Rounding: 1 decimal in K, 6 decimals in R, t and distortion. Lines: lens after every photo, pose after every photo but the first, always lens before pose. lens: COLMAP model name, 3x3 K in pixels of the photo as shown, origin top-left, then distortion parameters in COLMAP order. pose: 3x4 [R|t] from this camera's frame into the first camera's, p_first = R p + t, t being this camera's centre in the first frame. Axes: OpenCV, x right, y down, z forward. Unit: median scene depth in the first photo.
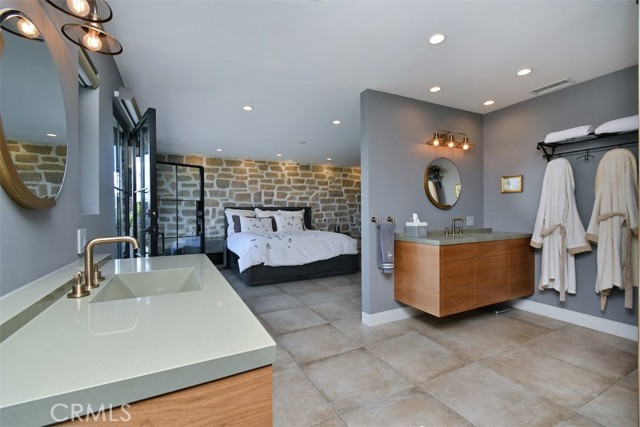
lens RADIAL K [[281.4, 0, 324.5], [0, 281.4, 213.0], [0, 0, 1]] dist [-0.001986, 0.000014]
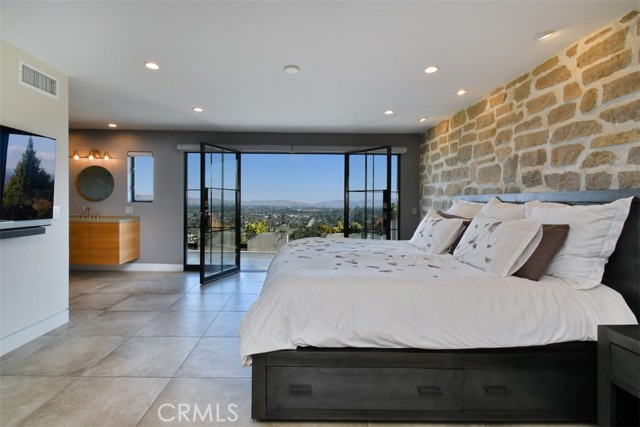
lens RADIAL K [[309.5, 0, 318.7], [0, 309.5, 207.3], [0, 0, 1]] dist [0.000031, -0.000263]
pose [[-0.444880, 0.013984, -0.895481, 0.292489], [-0.016659, 0.999576, 0.023886, -0.008738], [0.895435, 0.025544, -0.444458, 0.948266]]
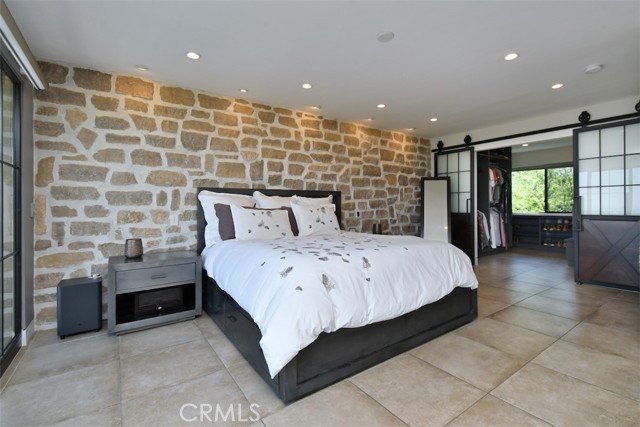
lens RADIAL K [[283.5, 0, 290.3], [0, 283.5, 202.1], [0, 0, 1]] dist [0.002363, -0.000150]
pose [[0.998364, 0.002800, 0.057109, -0.203930], [-0.001948, 0.999886, -0.014966, 0.011125], [-0.057144, 0.014830, 0.998256, 0.454318]]
